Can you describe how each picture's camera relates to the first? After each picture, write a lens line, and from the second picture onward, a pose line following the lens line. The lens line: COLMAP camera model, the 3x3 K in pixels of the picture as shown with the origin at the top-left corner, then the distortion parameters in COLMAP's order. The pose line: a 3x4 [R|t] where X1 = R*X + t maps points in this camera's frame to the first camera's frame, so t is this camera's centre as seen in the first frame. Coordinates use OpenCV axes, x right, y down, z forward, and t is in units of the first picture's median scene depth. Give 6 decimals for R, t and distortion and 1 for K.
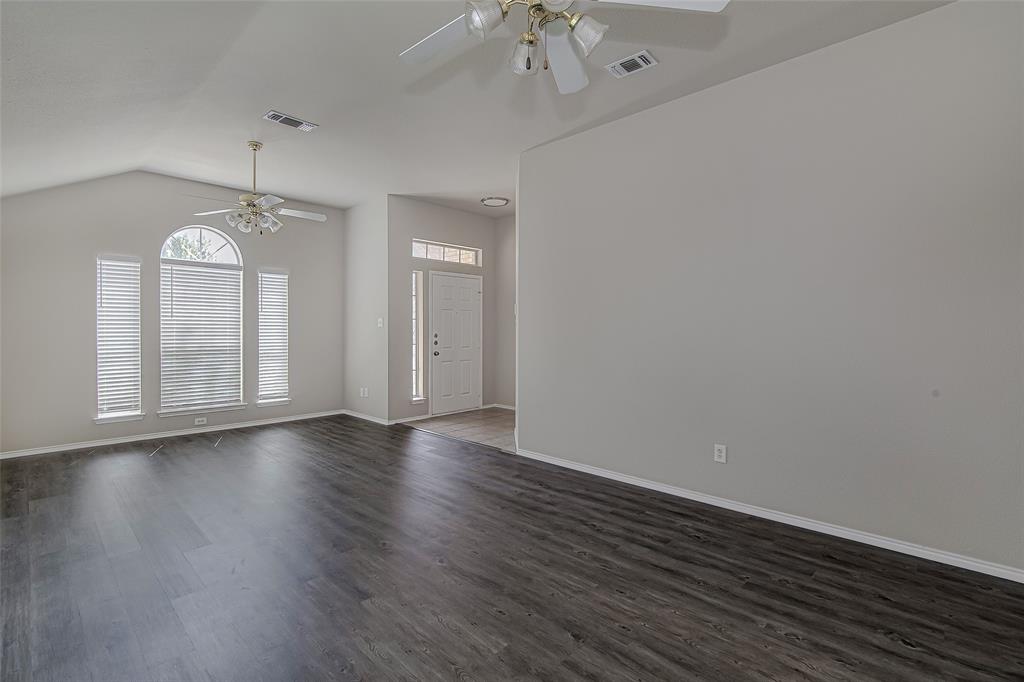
lens RADIAL K [[451.2, 0, 515.6], [0, 451.2, 333.7], [0, 0, 1]] dist [-0.003687, 0.000352]
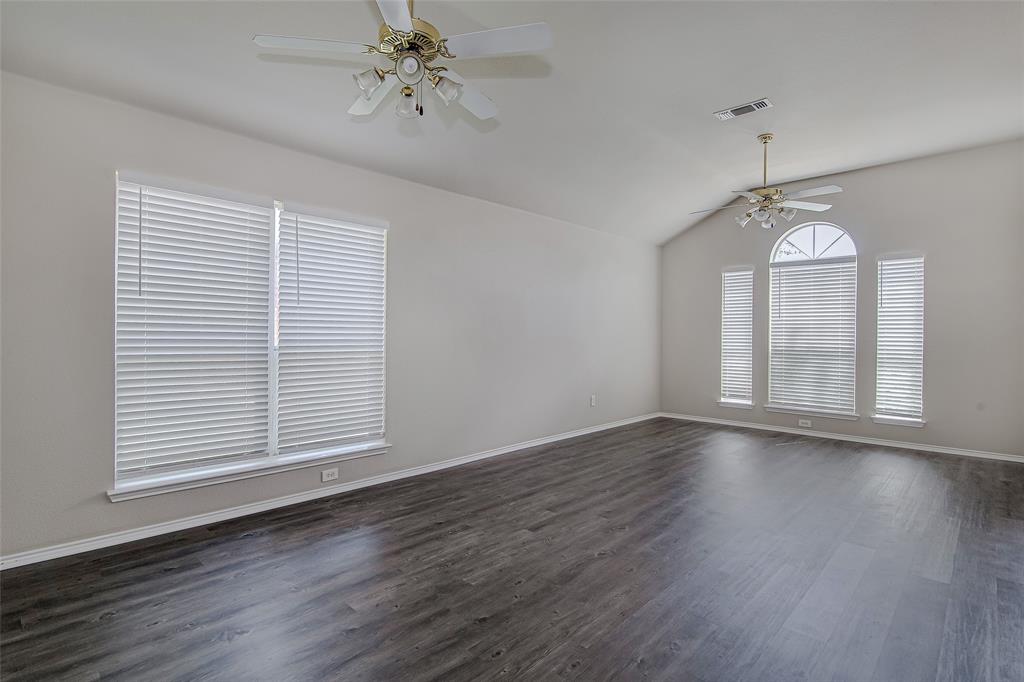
lens RADIAL K [[525.1, 0, 511.6], [0, 525.1, 331.9], [0, 0, 1]] dist [0.022803, 0.000270]
pose [[-0.002223, -0.009642, -0.999951, 0.475017], [-0.013637, 0.999861, -0.009611, 0.017251], [0.999905, 0.013615, -0.002354, 0.384518]]
